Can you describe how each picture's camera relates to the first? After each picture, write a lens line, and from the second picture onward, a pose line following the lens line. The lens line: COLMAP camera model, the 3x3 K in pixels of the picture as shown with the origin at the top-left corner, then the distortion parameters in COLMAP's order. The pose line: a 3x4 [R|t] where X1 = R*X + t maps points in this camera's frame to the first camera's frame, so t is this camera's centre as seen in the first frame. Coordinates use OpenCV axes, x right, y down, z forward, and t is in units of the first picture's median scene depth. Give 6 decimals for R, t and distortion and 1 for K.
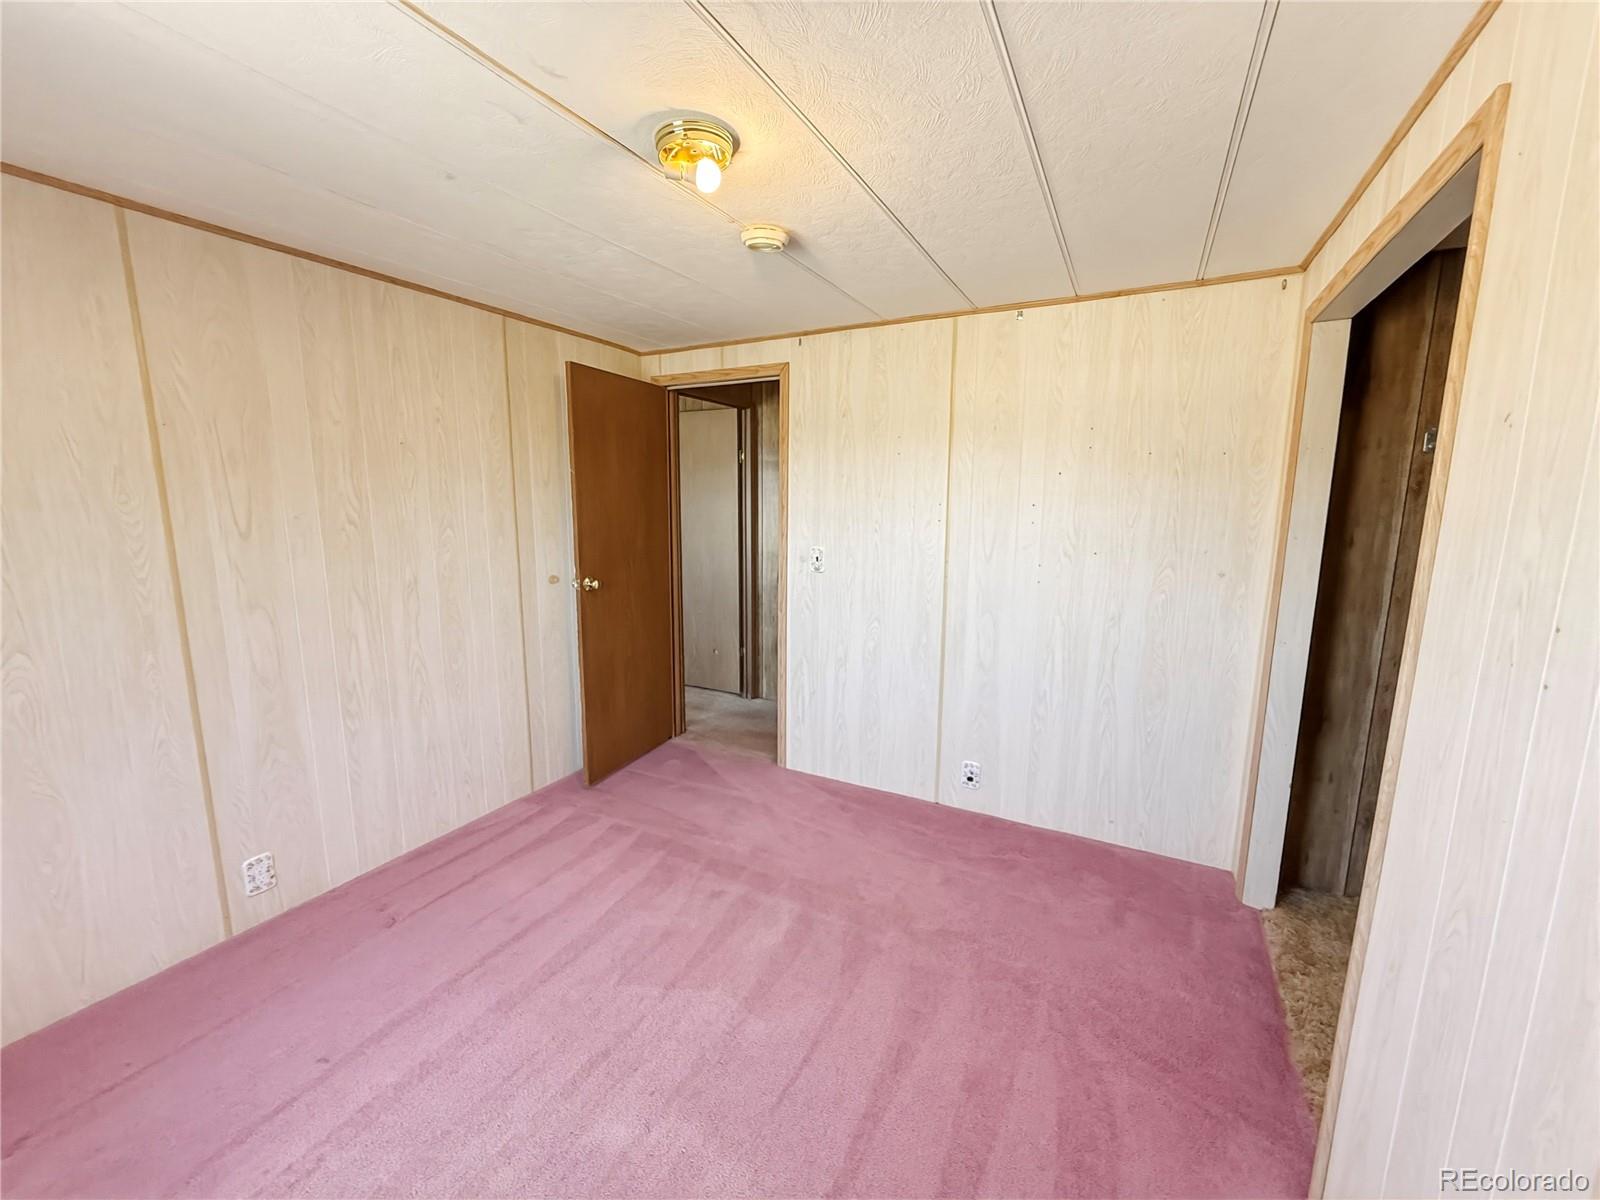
lens RADIAL K [[639.3, 0, 802.9], [0, 639.3, 598.4], [0, 0, 1]] dist [0.000695, -0.000156]
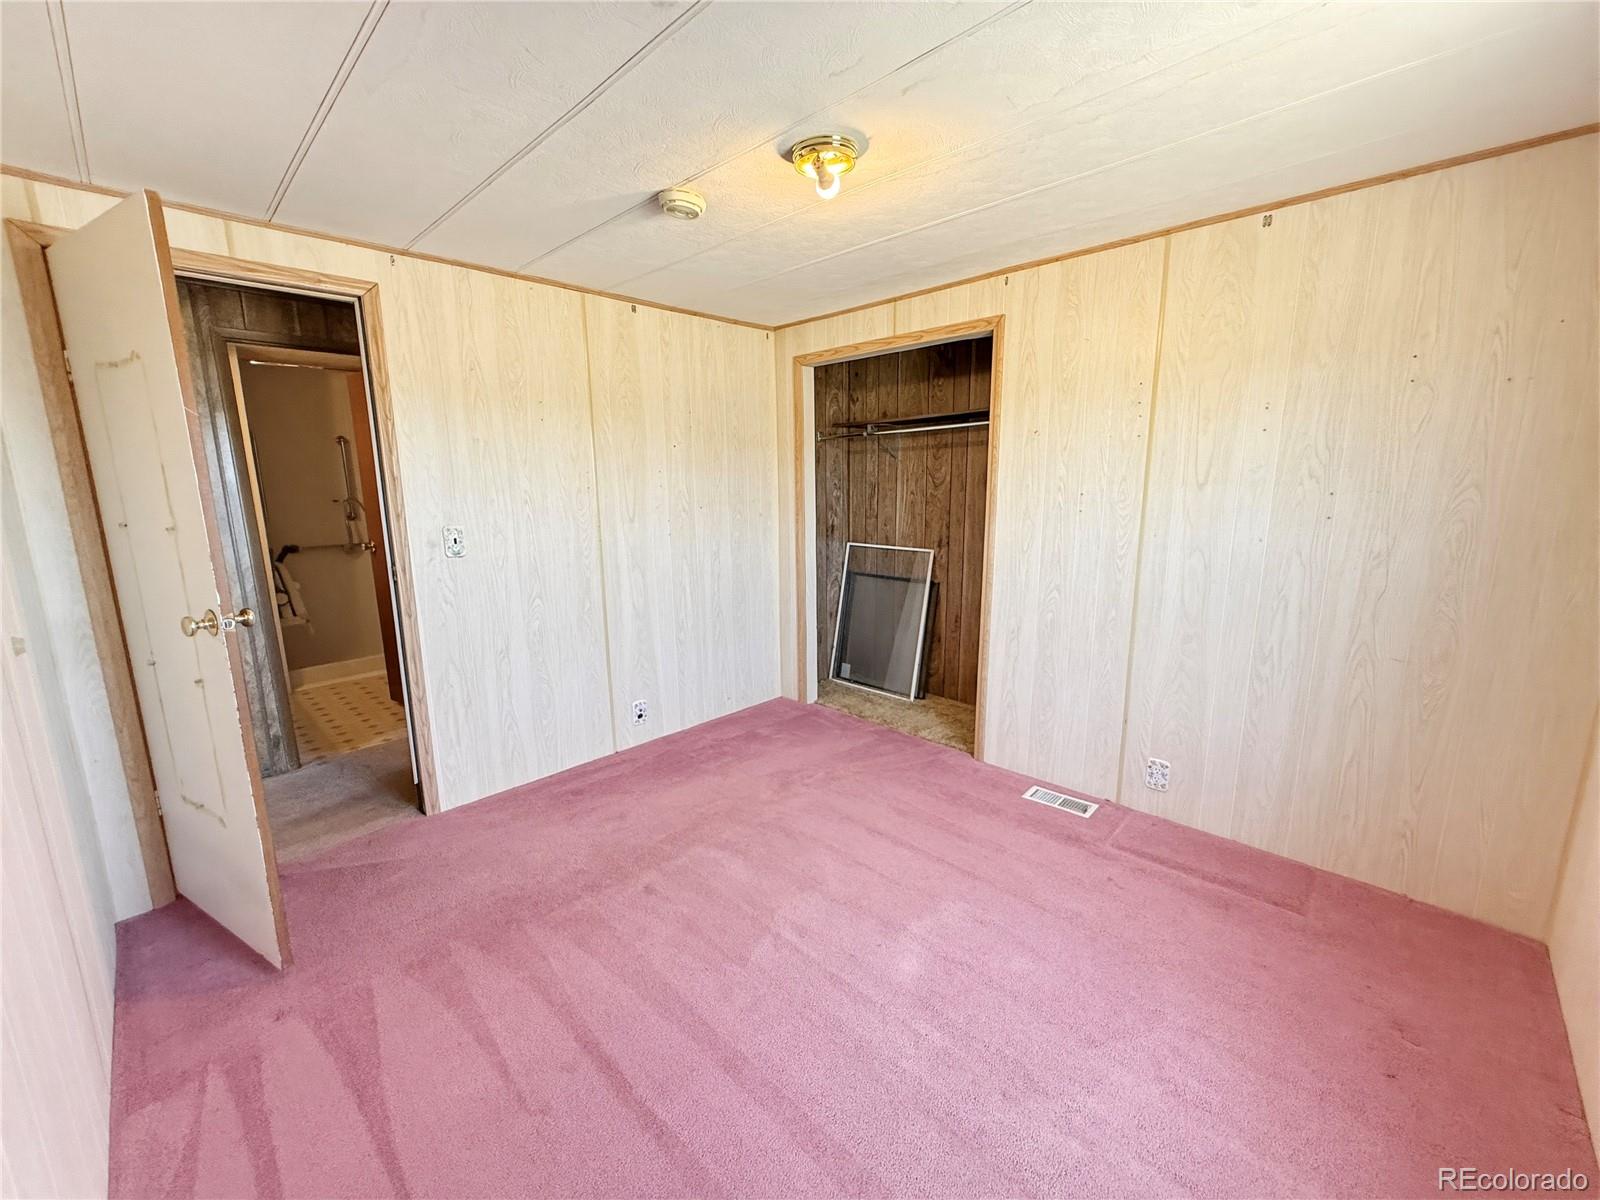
lens RADIAL K [[639.3, 0, 800.8], [0, 639.3, 599.5], [0, 0, 1]] dist [0.000695, -0.000156]
pose [[0.286580, -0.190096, 0.939008, -0.699627], [0.160834, 0.975754, 0.148450, -0.042844], [-0.944460, 0.108481, 0.310206, 0.366966]]
